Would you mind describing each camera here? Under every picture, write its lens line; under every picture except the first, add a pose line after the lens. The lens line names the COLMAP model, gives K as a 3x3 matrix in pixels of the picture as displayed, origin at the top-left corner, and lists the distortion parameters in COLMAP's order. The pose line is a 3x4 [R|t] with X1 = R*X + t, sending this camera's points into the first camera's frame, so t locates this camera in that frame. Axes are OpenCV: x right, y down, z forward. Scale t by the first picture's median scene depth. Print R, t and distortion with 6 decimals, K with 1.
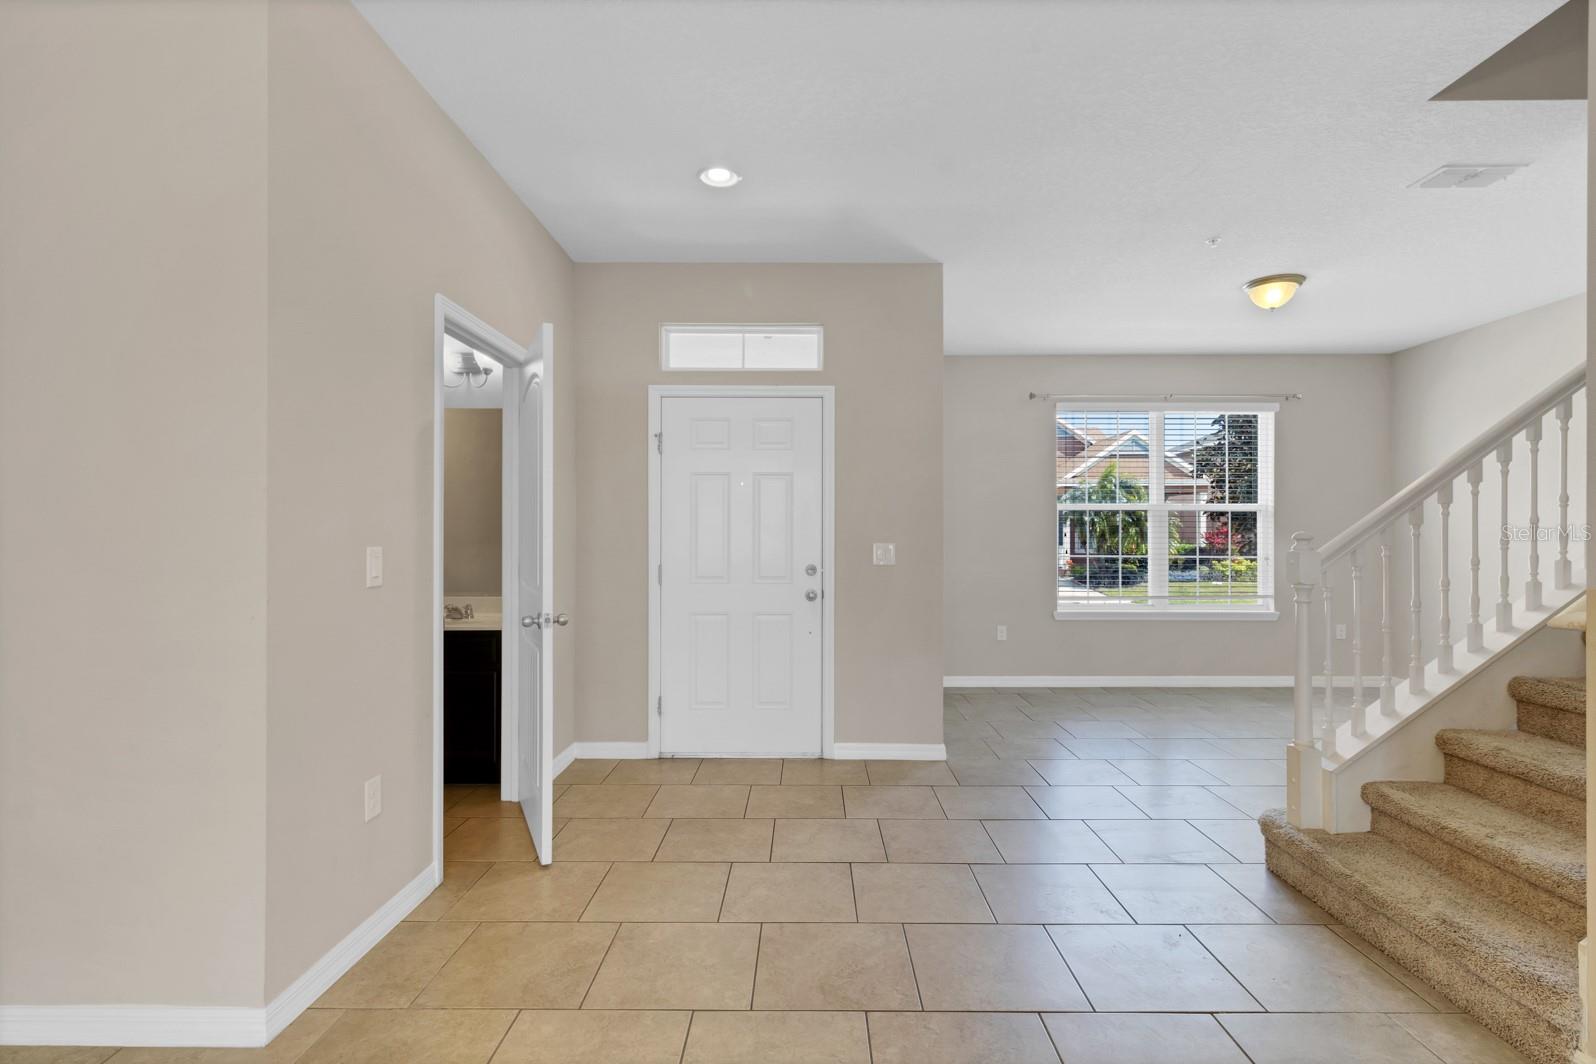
lens RADIAL K [[753.5, 0, 811.3], [0, 753.5, 537.9], [0, 0, 1]] dist [-0.000777, 0.002141]
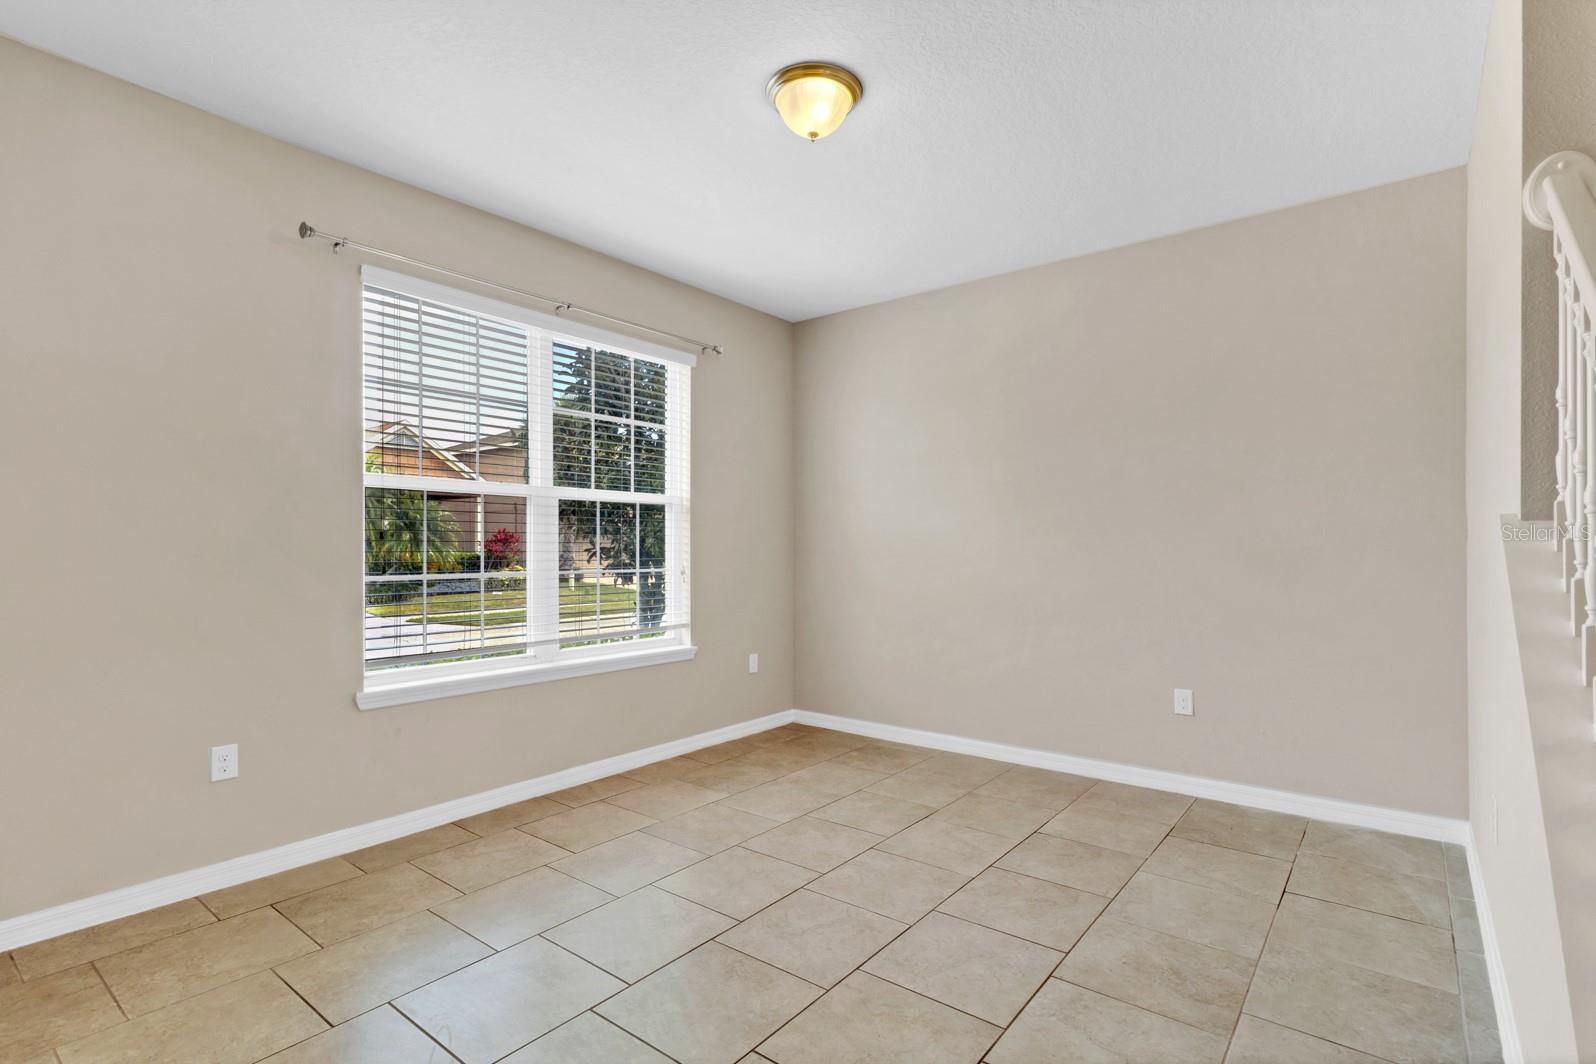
lens RADIAL K [[753.5, 0, 795.7], [0, 753.5, 549.3], [0, 0, 1]] dist [-0.000777, 0.002141]
pose [[0.623384, 0.000094, 0.781916, 0.119953], [-0.003893, 0.999988, 0.002983, 0.003623], [-0.781907, -0.004903, 0.623376, 0.477900]]
